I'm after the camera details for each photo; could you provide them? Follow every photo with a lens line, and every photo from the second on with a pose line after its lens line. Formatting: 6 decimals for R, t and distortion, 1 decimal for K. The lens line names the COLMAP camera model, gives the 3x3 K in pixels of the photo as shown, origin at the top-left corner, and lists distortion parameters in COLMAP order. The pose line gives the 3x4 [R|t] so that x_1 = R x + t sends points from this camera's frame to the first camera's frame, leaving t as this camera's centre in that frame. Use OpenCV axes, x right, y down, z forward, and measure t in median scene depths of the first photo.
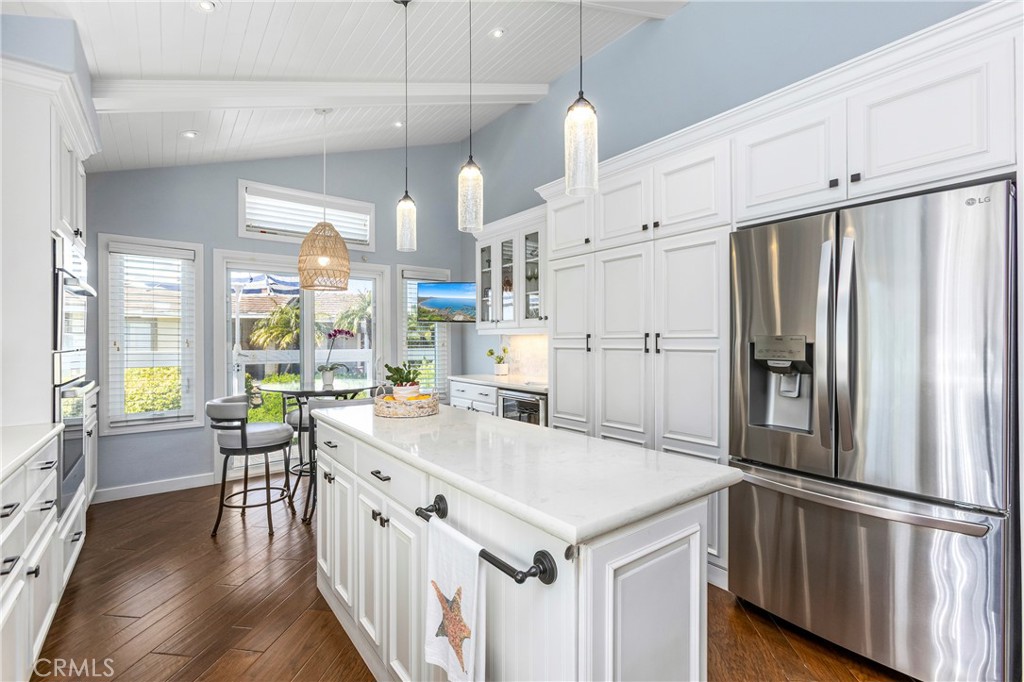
lens RADIAL K [[462.3, 0, 512.0], [0, 462.3, 341.0], [0, 0, 1]] dist [-0.001558, 0.000605]
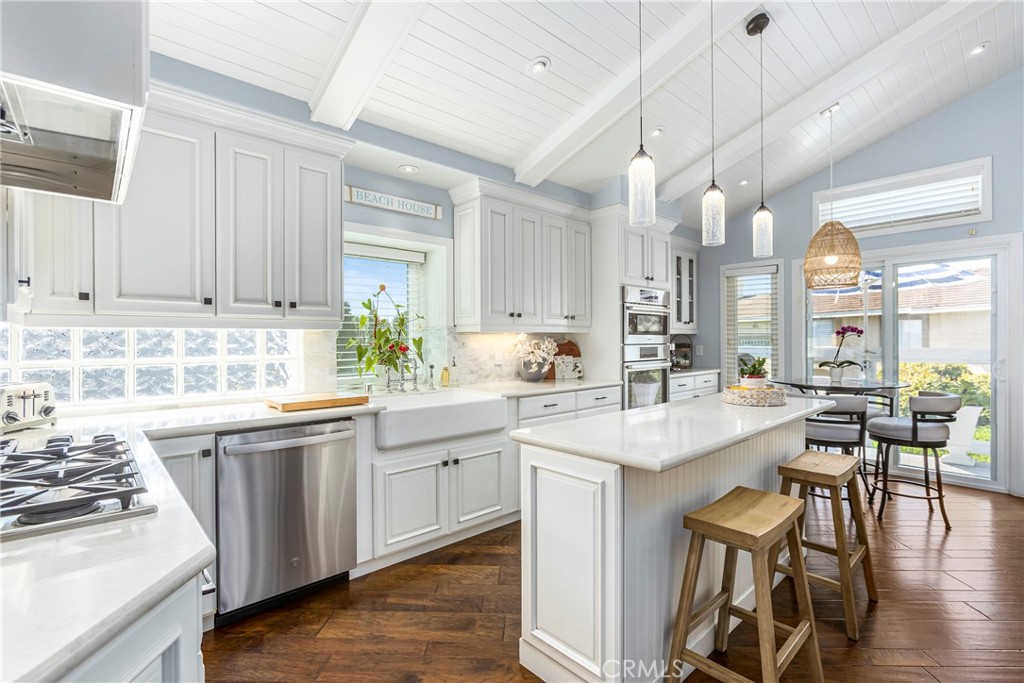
lens RADIAL K [[462.3, 0, 512.0], [0, 462.3, 341.5], [0, 0, 1]] dist [-0.001558, 0.000605]
pose [[0.097201, 0.005314, -0.995251, 0.531941], [0.005052, 0.999970, 0.005832, -0.002128], [0.995252, -0.005595, 0.097172, 0.197770]]
